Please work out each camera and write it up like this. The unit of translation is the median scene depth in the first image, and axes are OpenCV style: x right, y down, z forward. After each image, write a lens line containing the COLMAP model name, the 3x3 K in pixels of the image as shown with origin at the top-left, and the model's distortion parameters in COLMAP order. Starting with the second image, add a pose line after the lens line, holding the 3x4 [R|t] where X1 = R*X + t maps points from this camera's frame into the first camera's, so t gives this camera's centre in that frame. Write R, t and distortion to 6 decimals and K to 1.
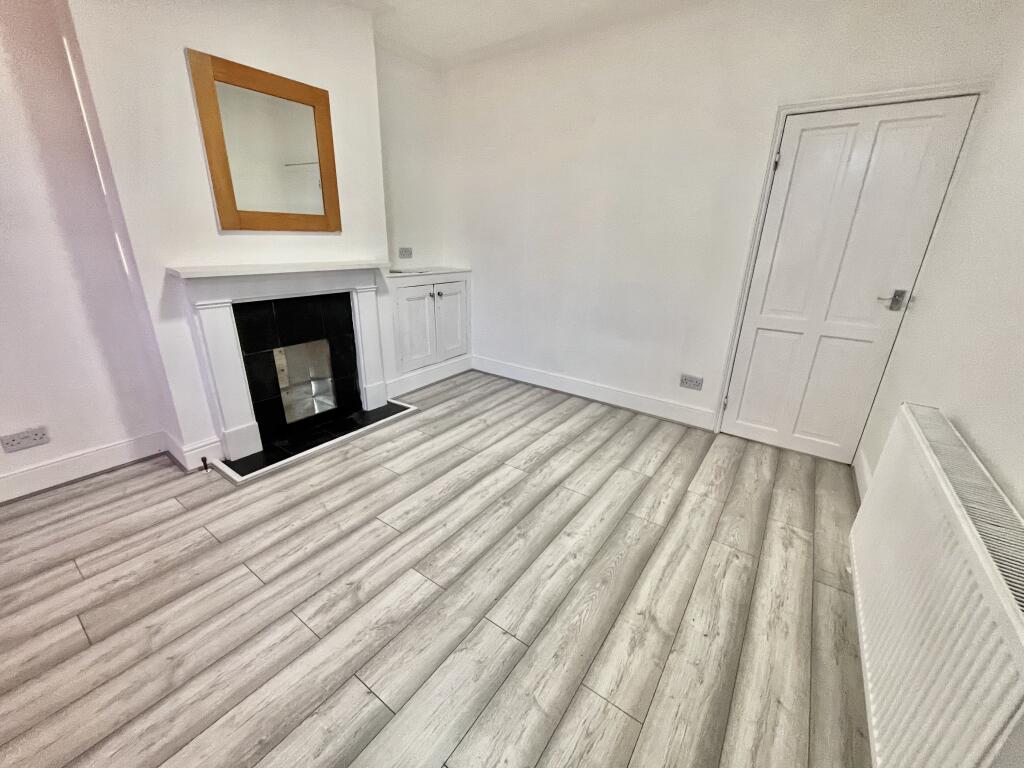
lens RADIAL K [[412.2, 0, 512.1], [0, 412.2, 387.4], [0, 0, 1]] dist [-0.000217, -0.001134]
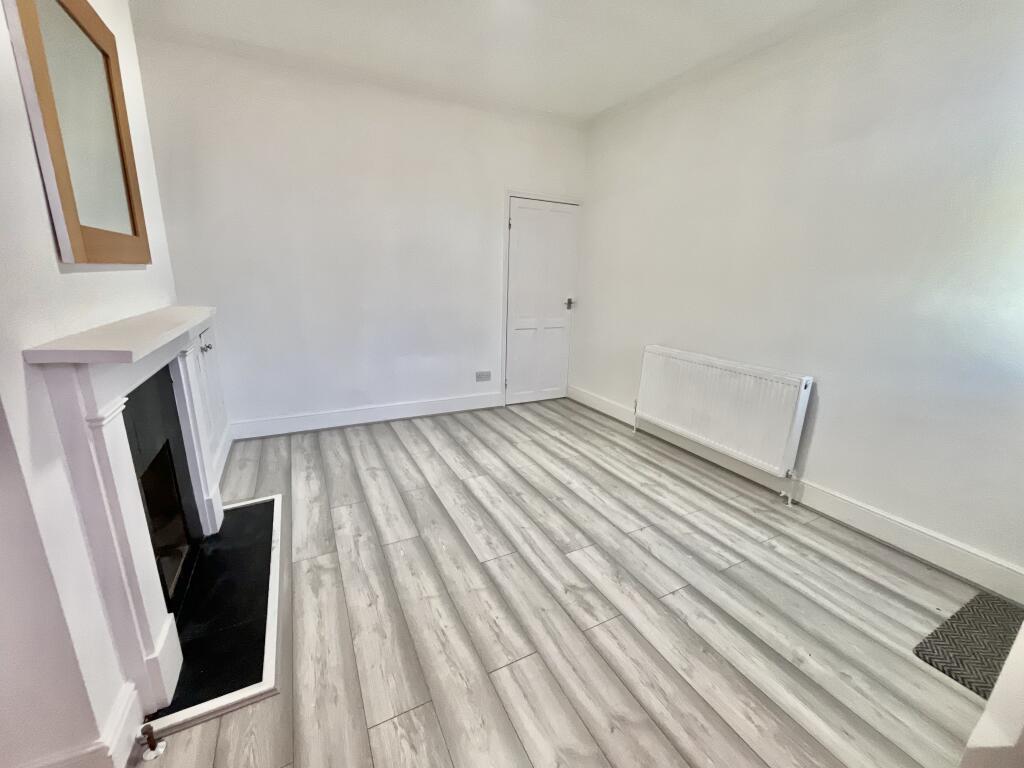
lens RADIAL K [[412.2, 0, 514.2], [0, 412.2, 382.9], [0, 0, 1]] dist [-0.000217, -0.001134]
pose [[0.454063, -0.235323, 0.859331, -0.907005], [0.290833, 0.950806, 0.106699, -0.142794], [-0.842165, 0.201473, 0.500166, 0.334303]]
